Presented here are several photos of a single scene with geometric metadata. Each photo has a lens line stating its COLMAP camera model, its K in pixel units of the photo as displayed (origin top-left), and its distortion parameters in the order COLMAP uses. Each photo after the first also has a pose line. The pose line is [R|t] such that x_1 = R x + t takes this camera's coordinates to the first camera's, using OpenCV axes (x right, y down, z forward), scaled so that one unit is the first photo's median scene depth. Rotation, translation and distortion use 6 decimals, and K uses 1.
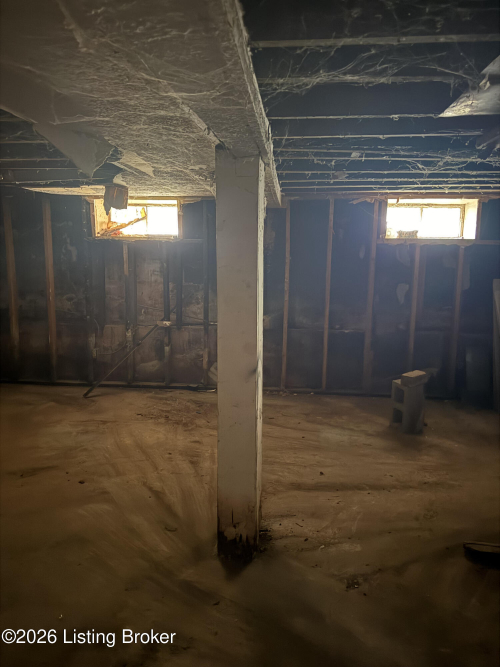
lens RADIAL K [[475.2, 0, 249.4], [0, 475.2, 333.0], [0, 0, 1]] dist [0.036976, -0.038919]
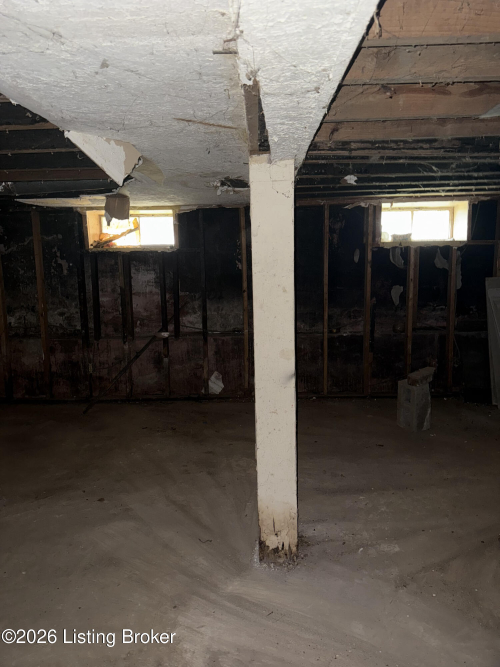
lens RADIAL K [[475.2, 0, 250.8], [0, 475.2, 334.9], [0, 0, 1]] dist [0.036976, -0.038919]
pose [[0.997120, -0.041771, 0.063295, -0.063238], [0.042707, 0.998996, -0.013507, 0.001852], [-0.062667, 0.016171, 0.997903, 0.005611]]
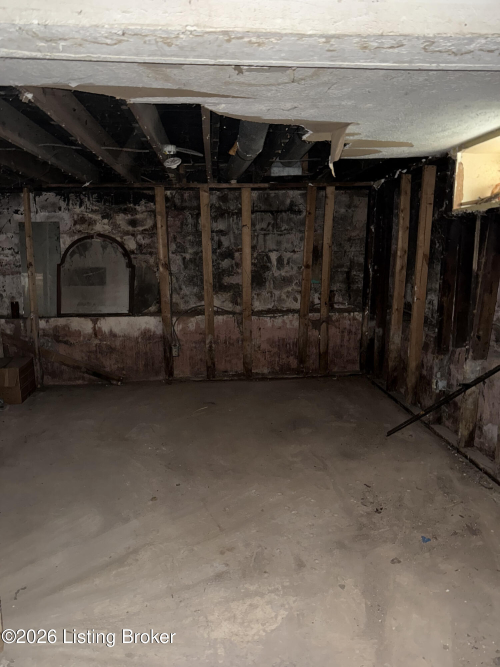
lens RADIAL K [[475.2, 0, 250.5], [0, 475.2, 332.5], [0, 0, 1]] dist [0.036976, -0.038919]
pose [[0.161652, 0.163691, -0.973177, 0.309399], [-0.171364, 0.975822, 0.135671, -0.083321], [0.971855, 0.144836, 0.185795, 0.648975]]
